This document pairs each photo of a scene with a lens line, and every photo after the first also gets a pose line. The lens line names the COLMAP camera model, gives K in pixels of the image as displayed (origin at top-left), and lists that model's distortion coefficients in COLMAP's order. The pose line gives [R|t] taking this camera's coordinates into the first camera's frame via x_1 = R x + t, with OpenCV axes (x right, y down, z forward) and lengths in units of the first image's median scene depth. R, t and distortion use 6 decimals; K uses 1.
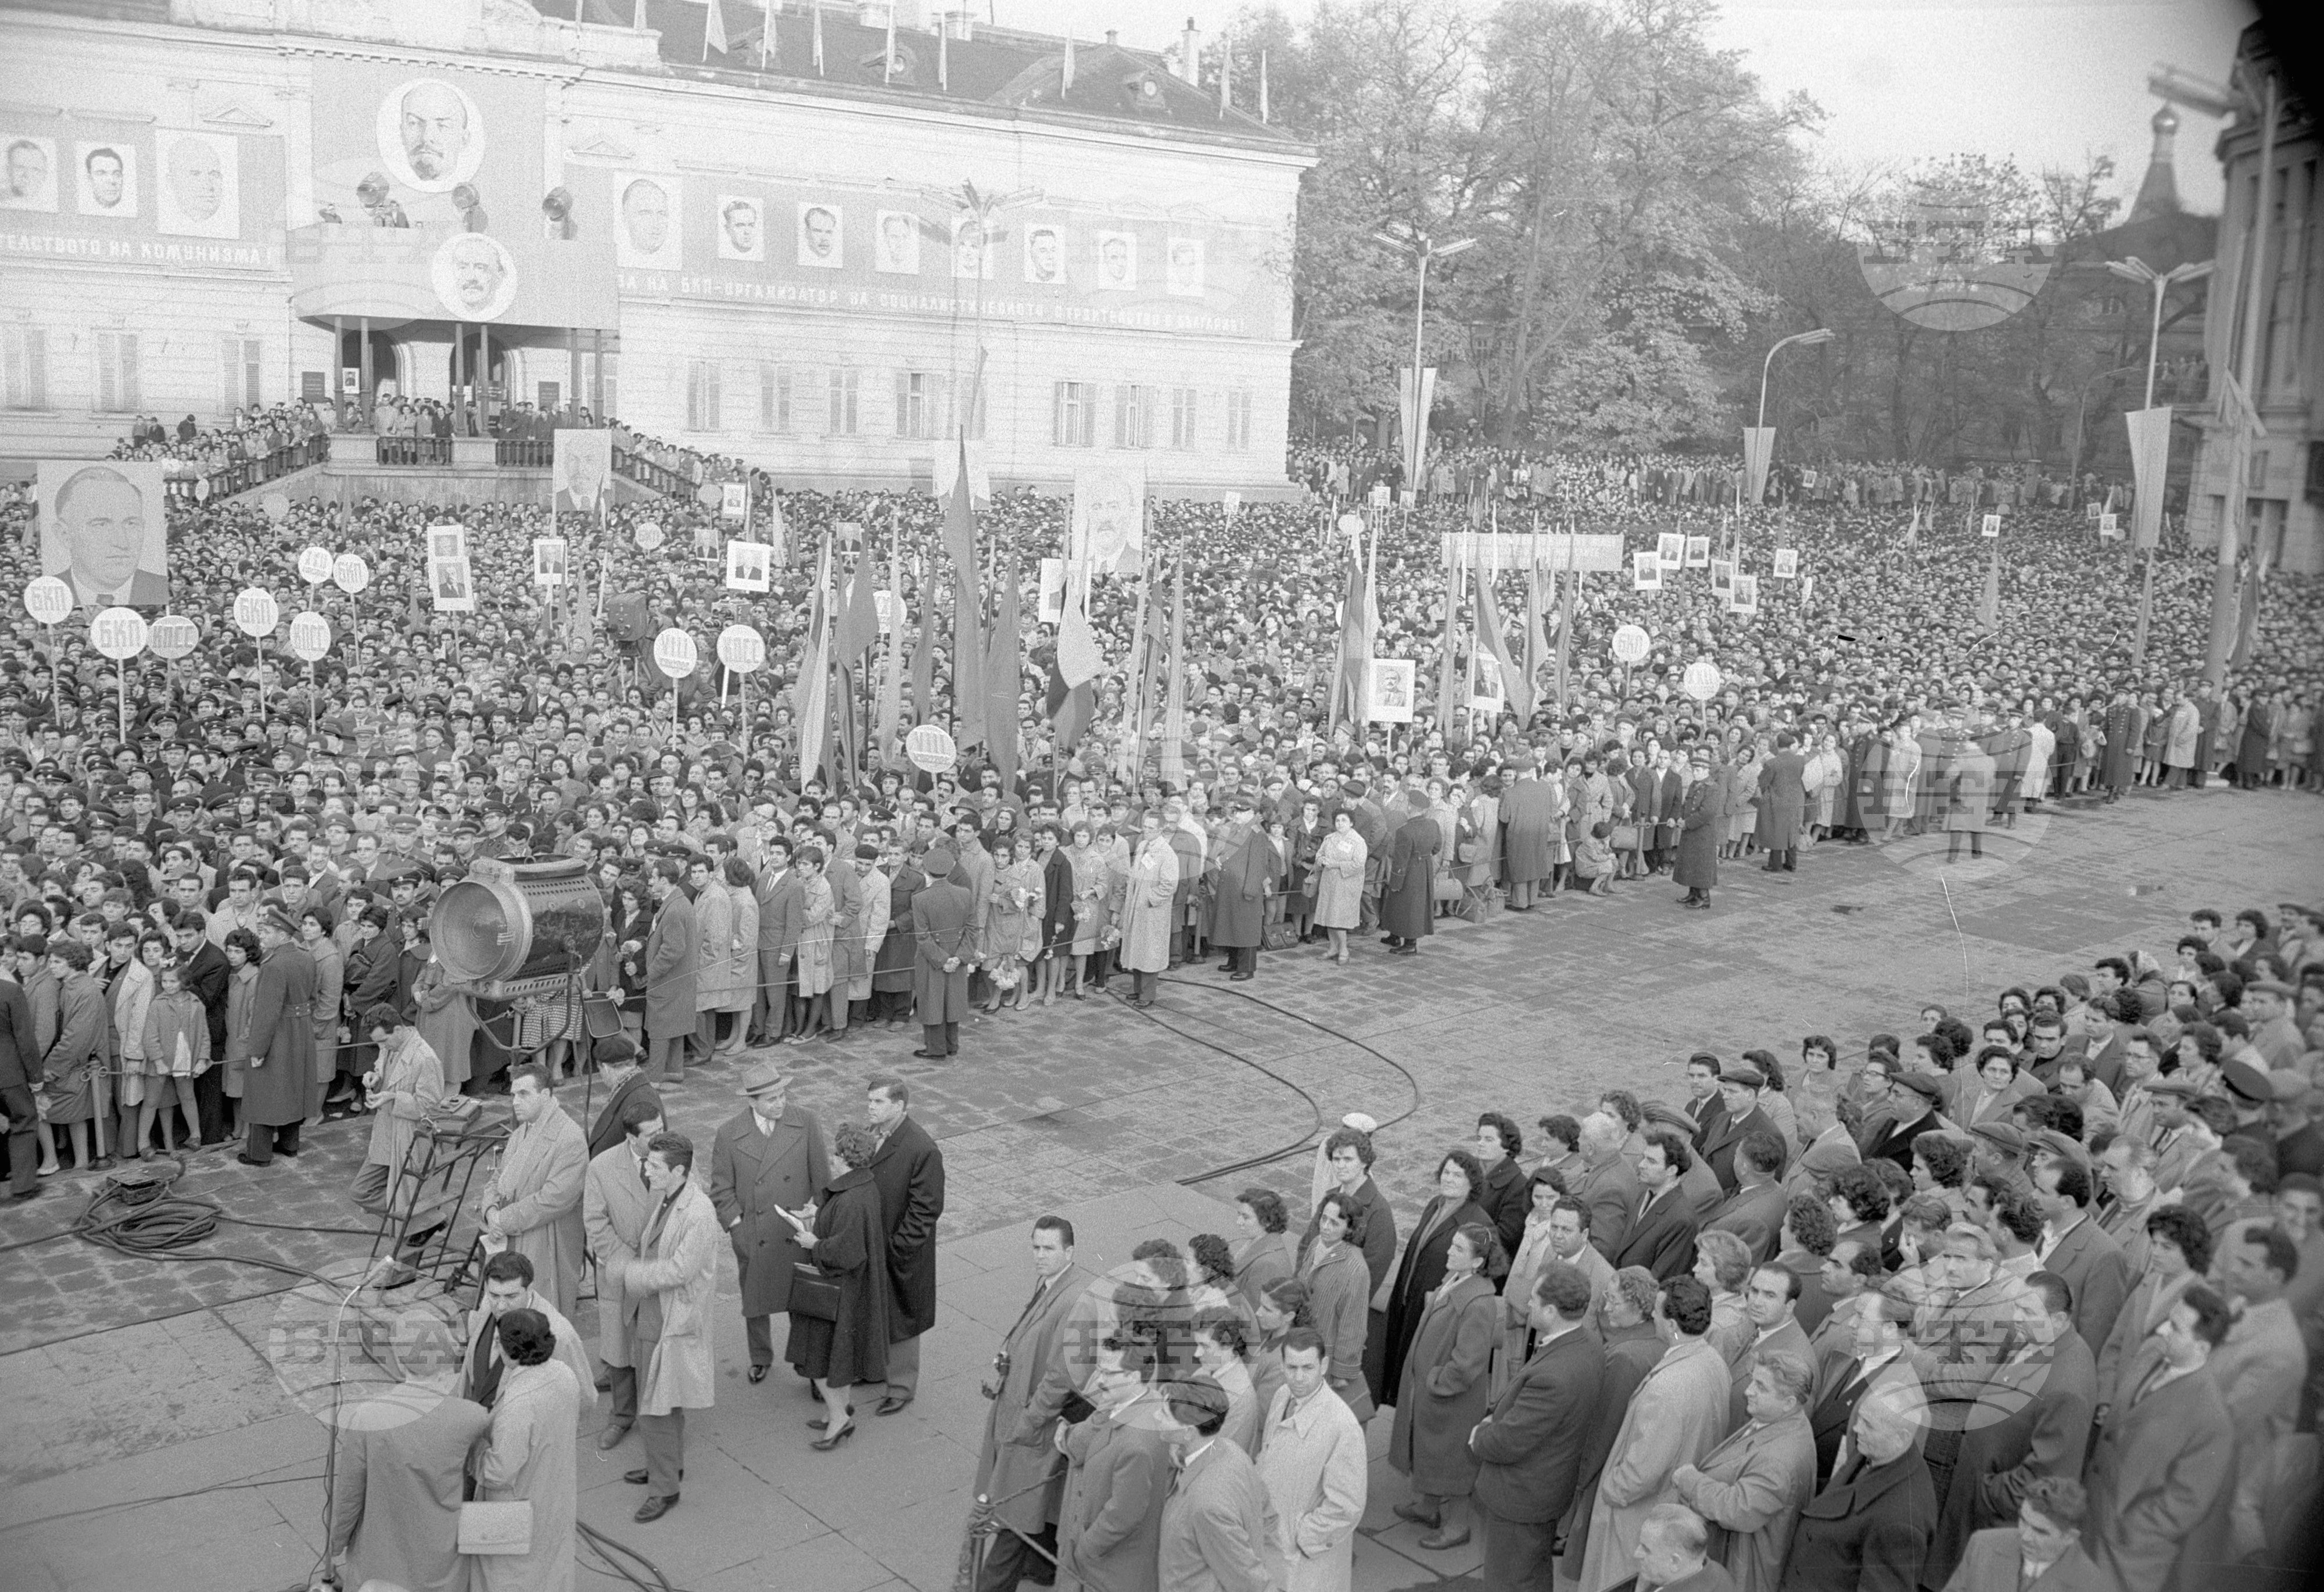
lens RADIAL K [[2191.9, 0, 1065.8], [0, 2191.9, 813.3], [0, 0, 1]] dist [-0.045220, -0.008687]
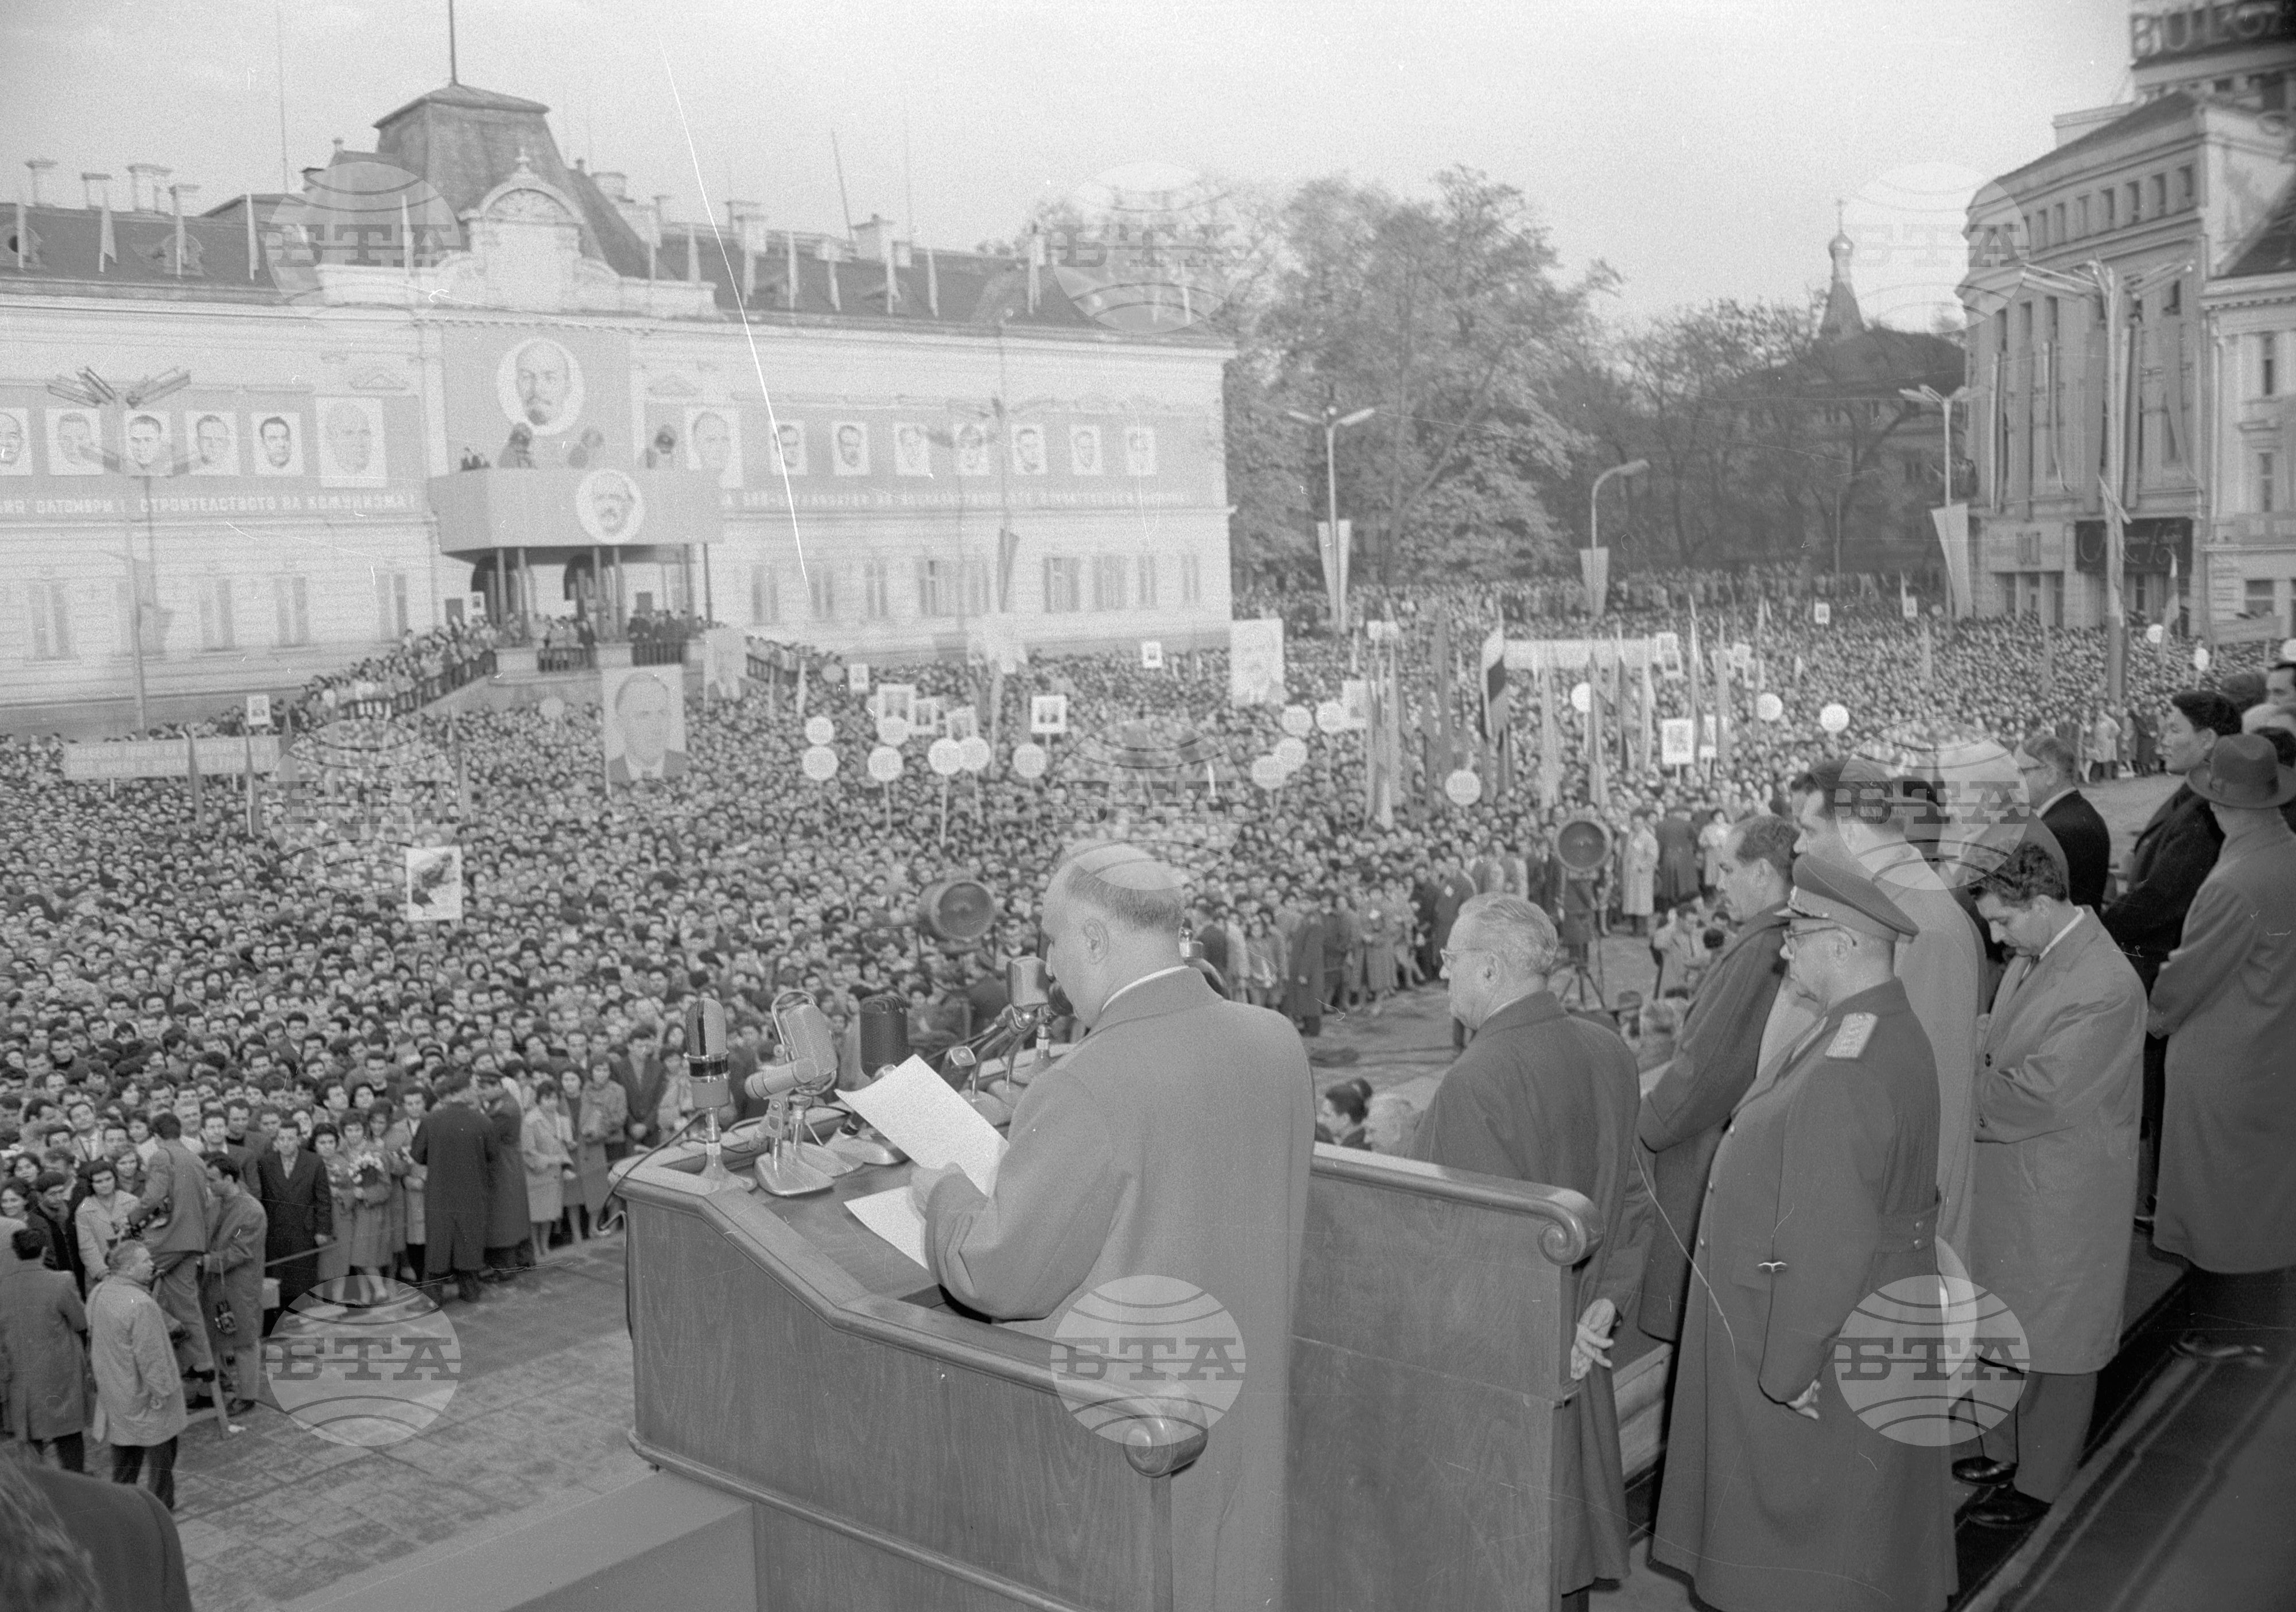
lens RADIAL K [[2223.4, 0, 1078.8], [0, 2223.4, 857.7], [0, 0, 1]] dist [-0.030657, -0.005342]
pose [[0.985960, -0.097168, 0.135799, -0.202692], [0.104821, 0.993215, -0.050368, 0.025250], [-0.129983, 0.063895, 0.989455, -0.187571]]
